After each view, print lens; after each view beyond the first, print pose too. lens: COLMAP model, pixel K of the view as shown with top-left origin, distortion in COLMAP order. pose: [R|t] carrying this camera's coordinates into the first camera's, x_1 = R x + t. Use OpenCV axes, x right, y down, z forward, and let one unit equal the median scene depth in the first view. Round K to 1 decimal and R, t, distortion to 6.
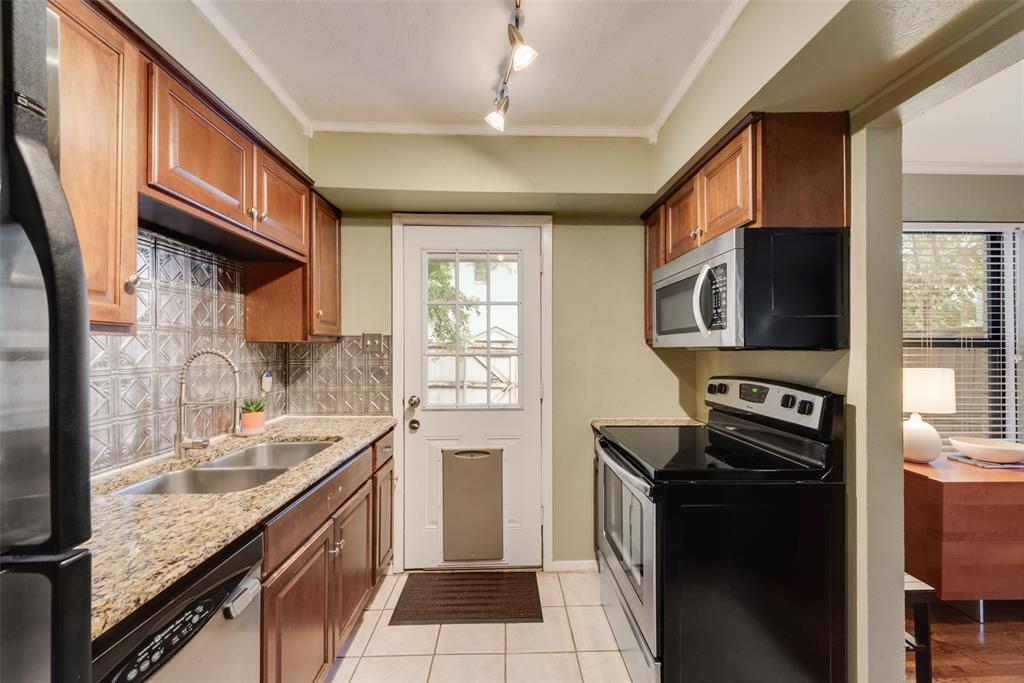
lens RADIAL K [[400.9, 0, 520.4], [0, 400.9, 350.5], [0, 0, 1]] dist [0.000958, -0.000077]
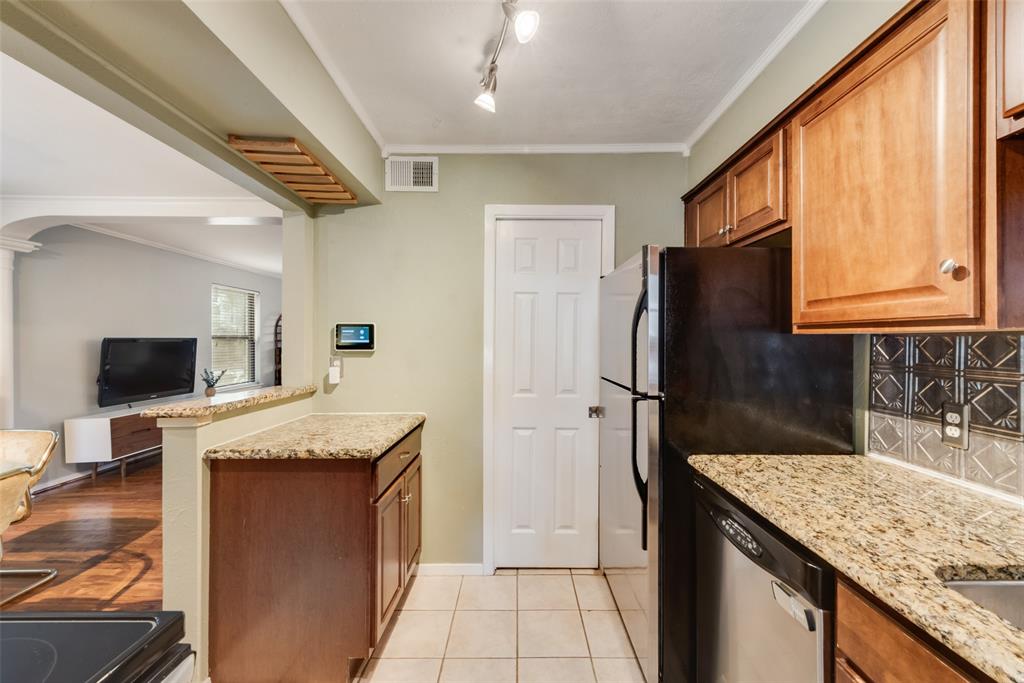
lens RADIAL K [[391.4, 0, 512.0], [0, 391.4, 341.5], [0, 0, 1]] dist [-0.000076, -0.000064]
pose [[-0.998626, -0.003397, 0.052290, -0.029182], [-0.003023, 0.999969, 0.007237, -0.006087], [-0.052313, 0.007069, -0.998606, 0.804150]]
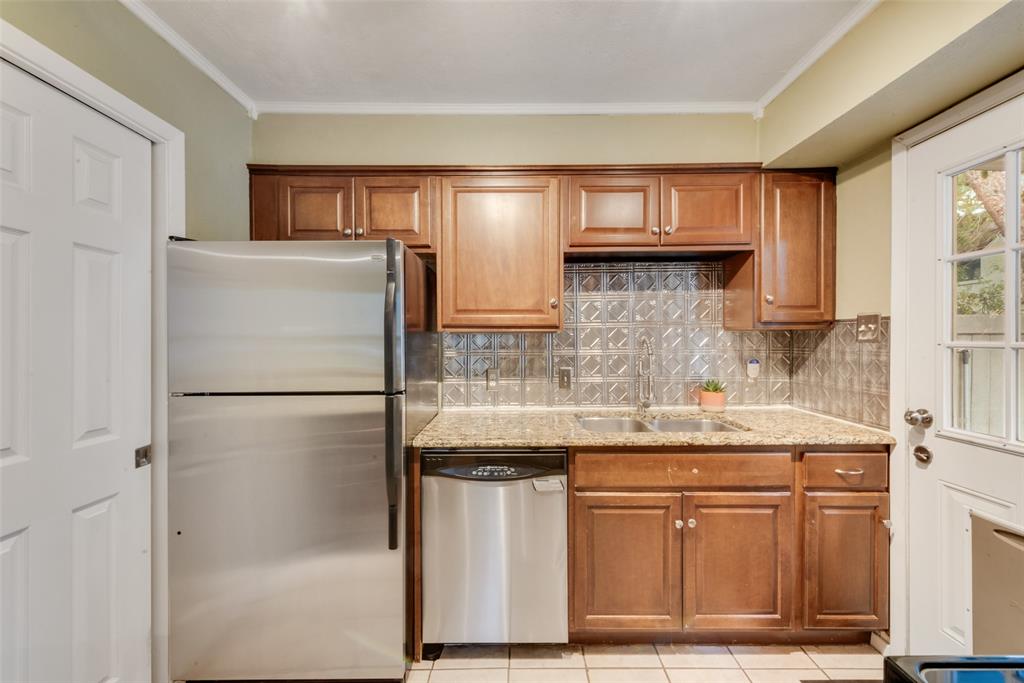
lens RADIAL K [[405.4, 0, 516.6], [0, 405.4, 341.4], [0, 0, 1]] dist [0.000794, -0.000207]
pose [[-0.050336, 0.006815, -0.998709, 0.415243], [0.000919, 0.999977, 0.006777, 0.000150], [0.998732, -0.000577, -0.050341, 0.393261]]
